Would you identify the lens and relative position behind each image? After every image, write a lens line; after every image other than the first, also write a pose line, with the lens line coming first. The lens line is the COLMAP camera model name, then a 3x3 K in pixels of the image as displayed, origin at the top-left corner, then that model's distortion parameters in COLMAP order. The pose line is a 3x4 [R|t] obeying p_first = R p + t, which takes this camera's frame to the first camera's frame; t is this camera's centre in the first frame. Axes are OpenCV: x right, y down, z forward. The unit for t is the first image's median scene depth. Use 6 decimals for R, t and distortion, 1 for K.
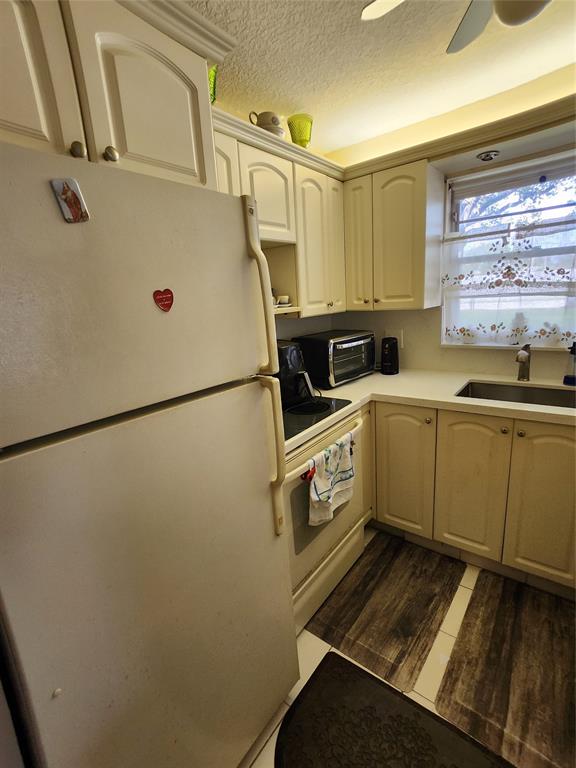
lens RADIAL K [[360.2, 0, 288.7], [0, 360.2, 382.5], [0, 0, 1]] dist [-0.018346, 0.004969]
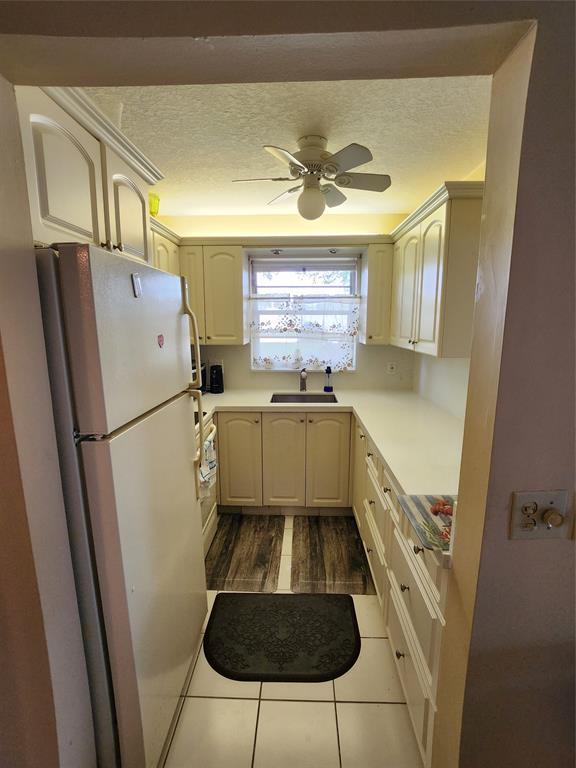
lens RADIAL K [[360.2, 0, 288.7], [0, 360.2, 382.8], [0, 0, 1]] dist [-0.018346, 0.004969]
pose [[0.806689, -0.036486, 0.589849, -0.349584], [0.084073, 0.995026, -0.053431, 0.038987], [-0.584966, 0.092692, 0.805744, -0.261555]]
